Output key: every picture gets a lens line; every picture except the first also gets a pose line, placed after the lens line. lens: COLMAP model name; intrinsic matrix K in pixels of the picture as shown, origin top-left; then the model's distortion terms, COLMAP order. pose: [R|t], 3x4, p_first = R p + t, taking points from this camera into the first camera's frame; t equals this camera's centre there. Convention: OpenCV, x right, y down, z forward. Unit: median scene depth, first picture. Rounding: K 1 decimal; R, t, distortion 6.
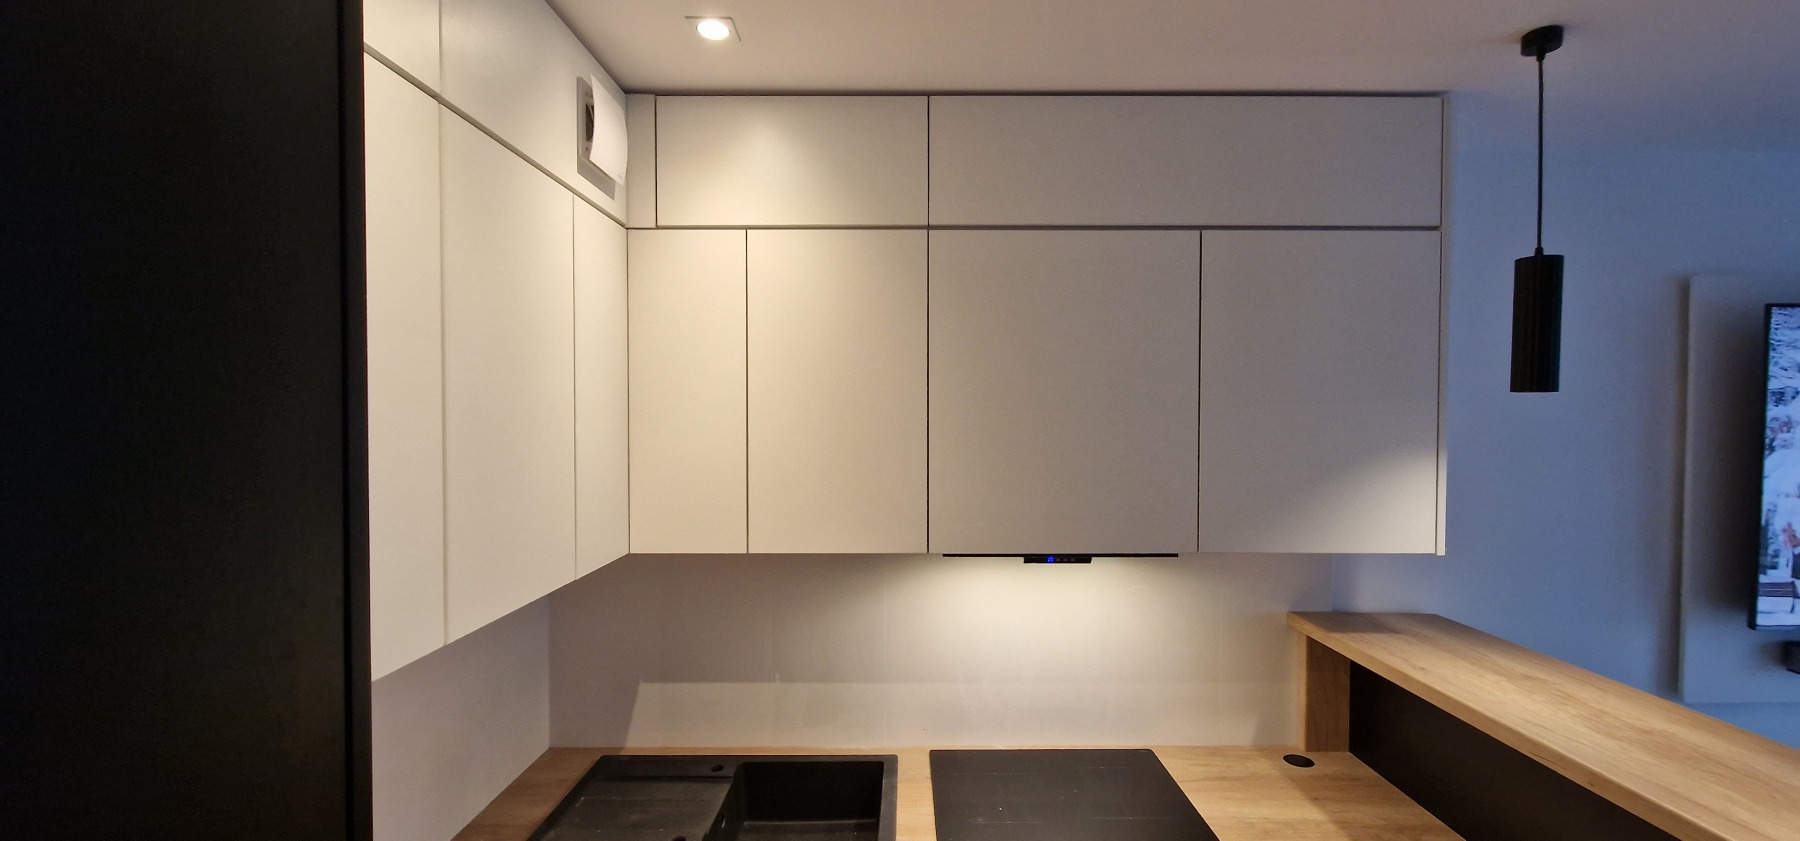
lens RADIAL K [[733.6, 0, 909.3], [0, 733.6, 433.7], [0, 0, 1]] dist [0.000951, -0.002943]
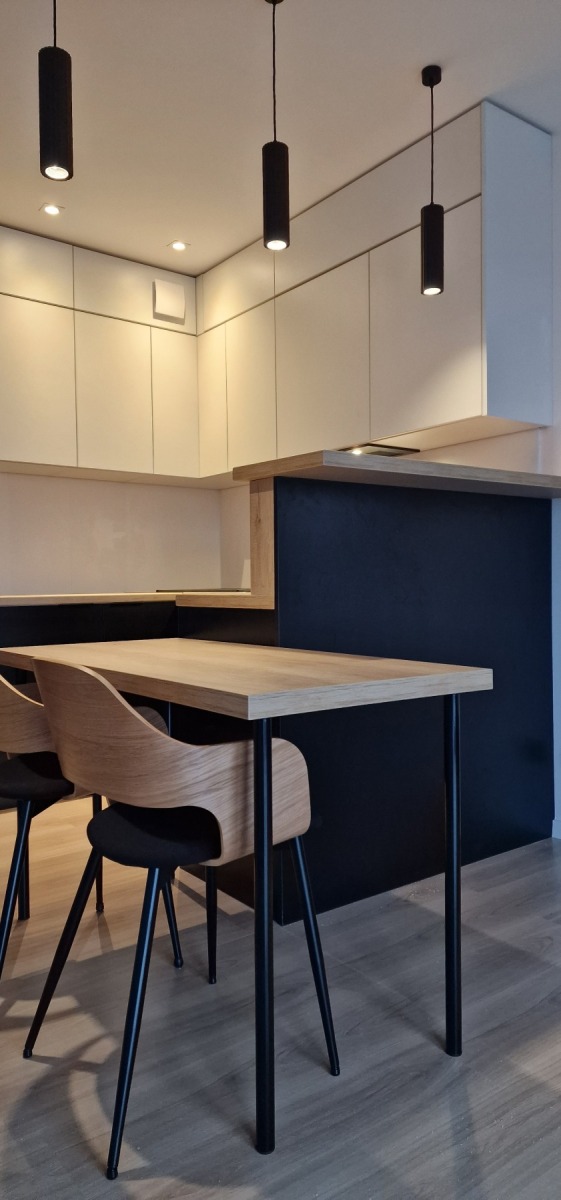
lens RADIAL K [[786.1, 0, 282.6], [0, 786.1, 590.7], [0, 0, 1]] dist [0.088728, -0.083301]
pose [[0.604597, -0.000614, -0.796531, 1.678522], [-0.003572, 0.999988, -0.003482, 0.503406], [0.796523, 0.004951, 0.604588, -0.283377]]
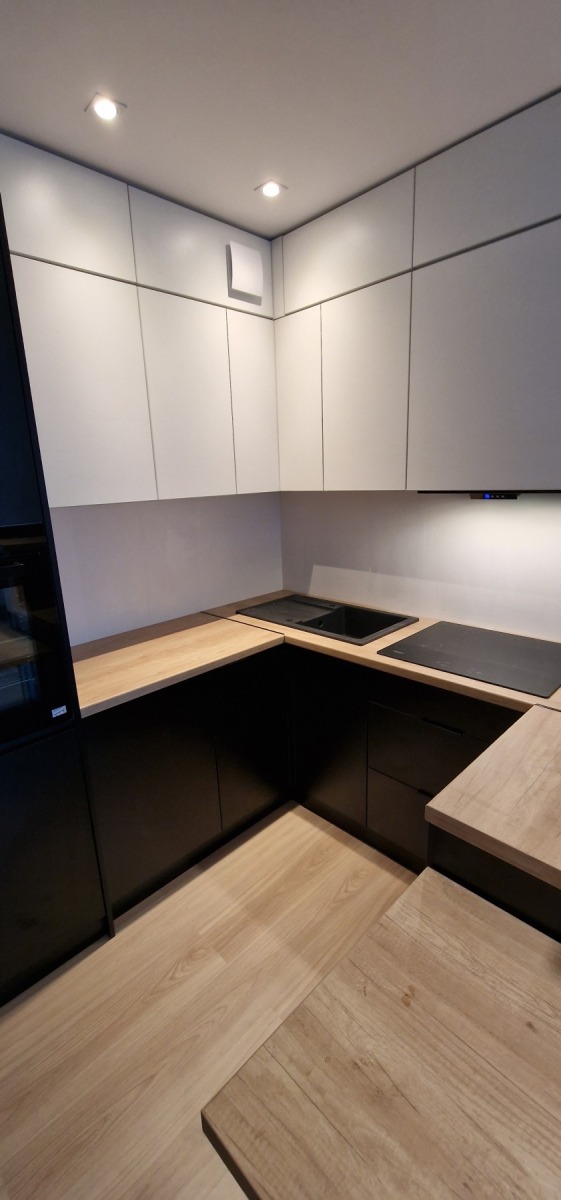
lens RADIAL K [[489.0, 0, 274.4], [0, 489.0, 606.3], [0, 0, 1]] dist [0.000951, -0.002943]
pose [[0.695128, 0.160102, -0.700831, 0.613503], [0.024801, 0.968964, 0.245955, 0.131472], [0.718458, -0.188352, 0.669583, -0.014831]]
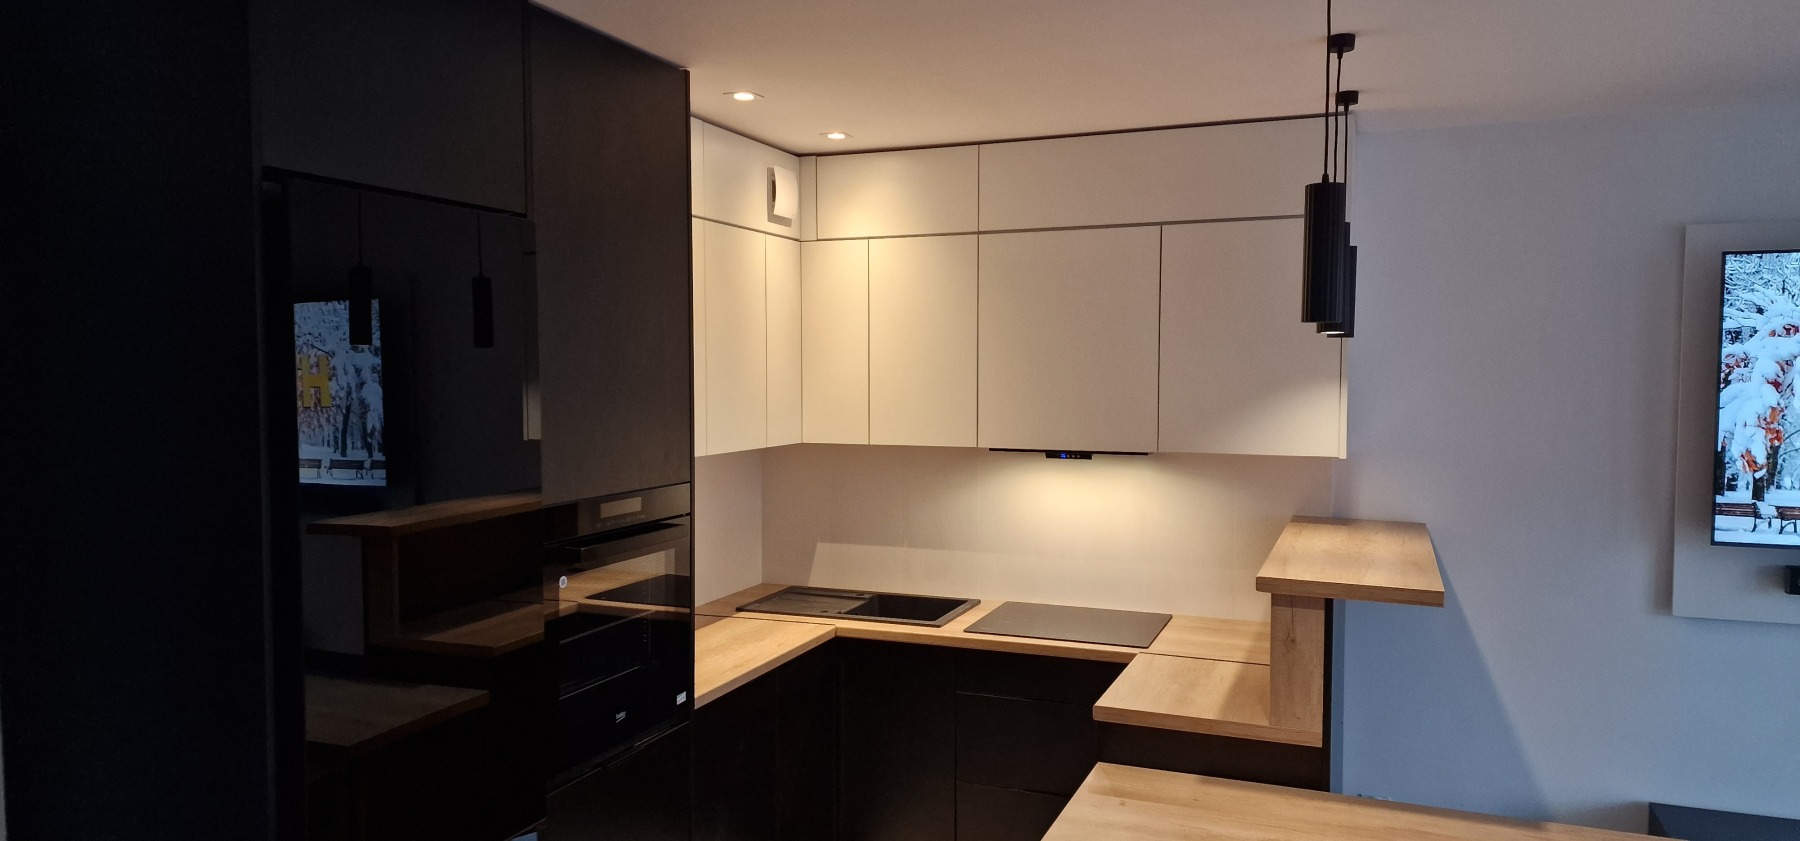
lens RADIAL K [[1179.2, 0, 906.3], [0, 1179.2, 423.4], [0, 0, 1]] dist [0.088728, -0.083301]
pose [[0.928886, 0.017540, -0.369951, 0.753943], [-0.007069, 0.999536, 0.029640, 0.040715], [0.370299, -0.024917, 0.928579, -1.260521]]
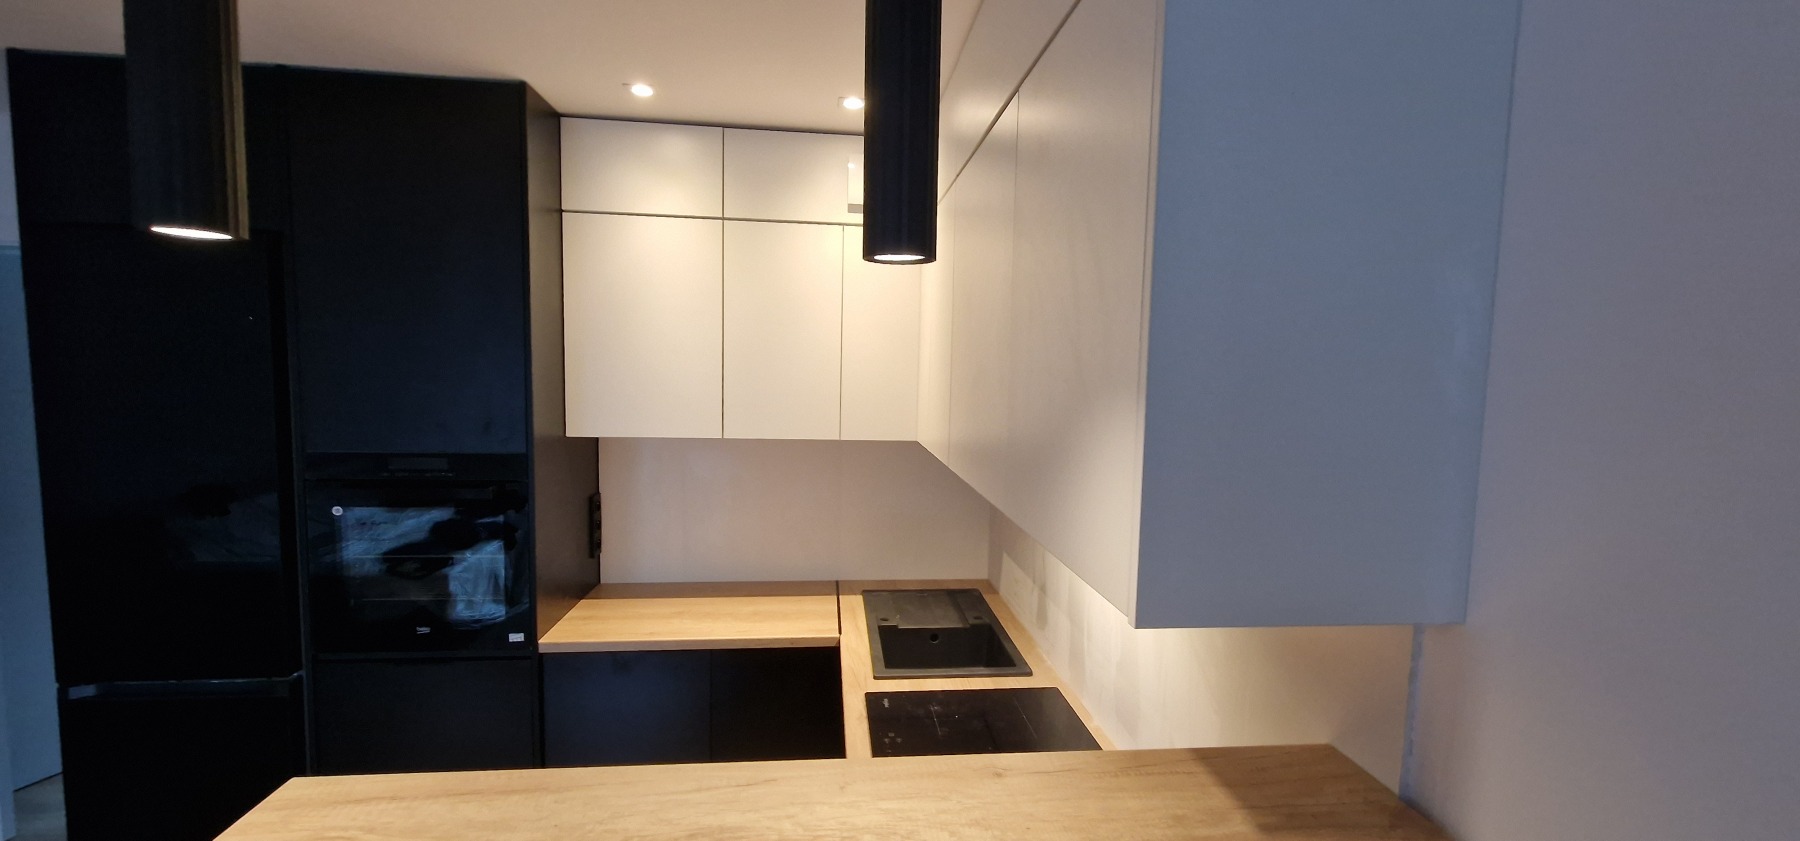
lens RADIAL K [[733.6, 0, 908.5], [0, 733.6, 427.9], [0, 0, 1]] dist [0.000951, -0.002943]
pose [[0.112015, 0.086431, -0.989941, 1.091331], [-0.046451, 0.995577, 0.081667, 0.009766], [0.992620, 0.036836, 0.115534, 0.760263]]
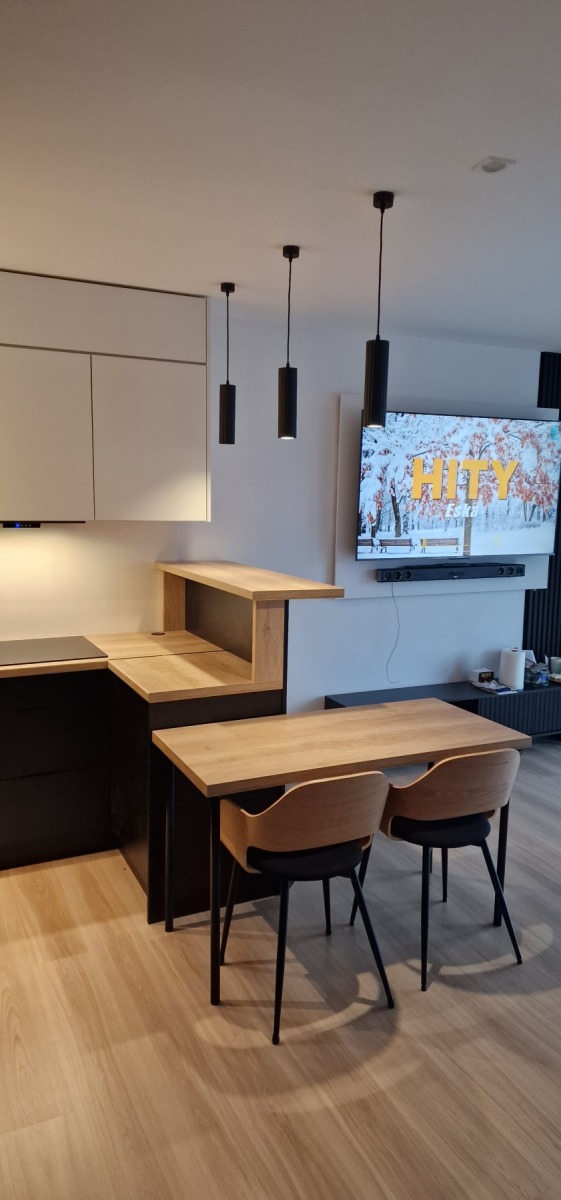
lens RADIAL K [[786.1, 0, 271.3], [0, 786.1, 595.8], [0, 0, 1]] dist [0.088728, -0.083301]
pose [[0.905160, -0.043197, 0.422871, -0.088152], [-0.006335, 0.993342, 0.115030, 0.110295], [-0.425024, -0.106799, 0.898860, -1.123736]]
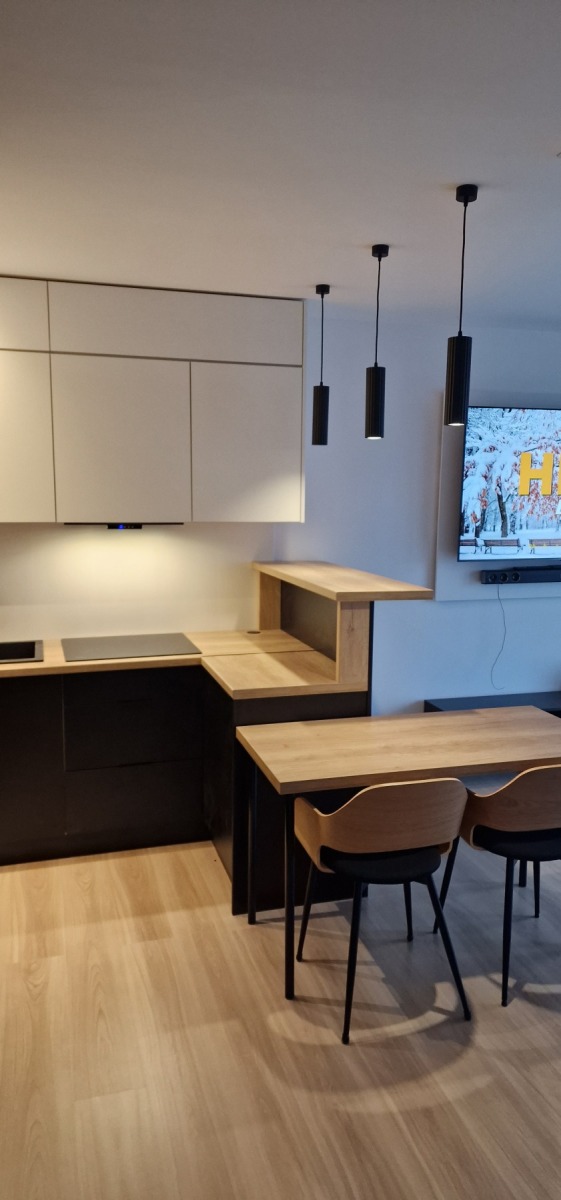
lens RADIAL K [[786.1, 0, 269.2], [0, 786.1, 598.5], [0, 0, 1]] dist [0.088728, -0.083301]
pose [[0.961921, -0.032933, 0.271337, -0.008712], [0.000207, 0.992802, 0.119765, 0.105900], [-0.273328, -0.115149, 0.955004, -1.166750]]
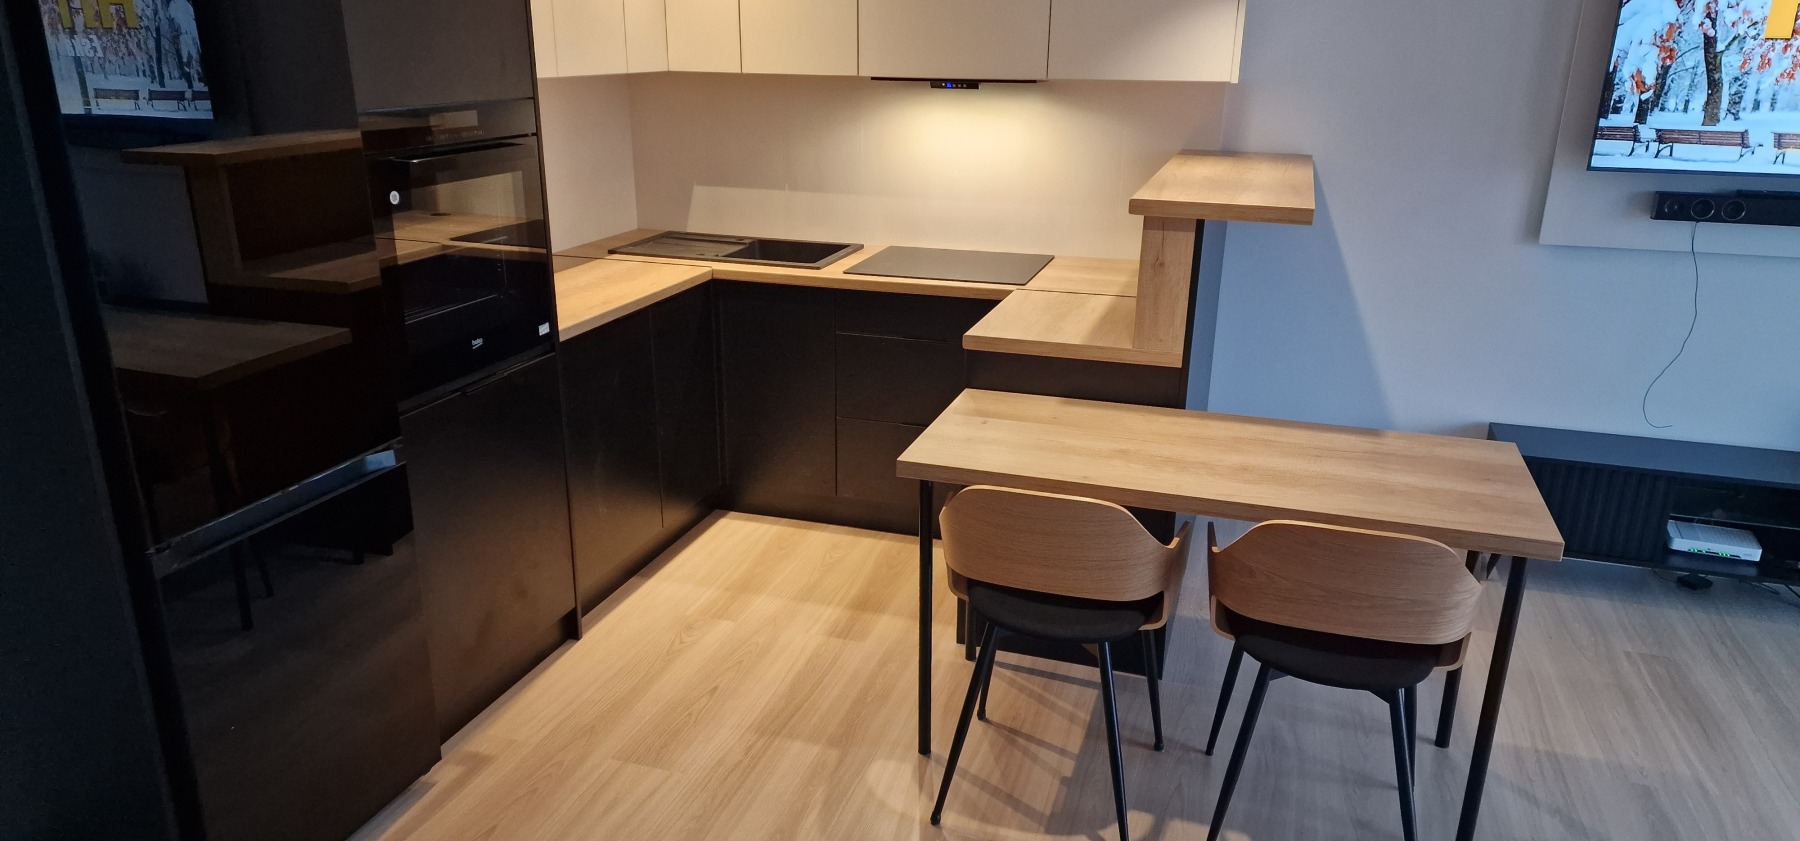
lens RADIAL K [[1179.2, 0, 891.2], [0, 1179.2, 425.1], [0, 0, 1]] dist [0.088728, -0.083301]
pose [[0.950257, 0.105418, -0.293084, 0.792949], [-0.014120, 0.954595, 0.297572, 0.117578], [0.311146, -0.278631, 0.908599, -1.198200]]
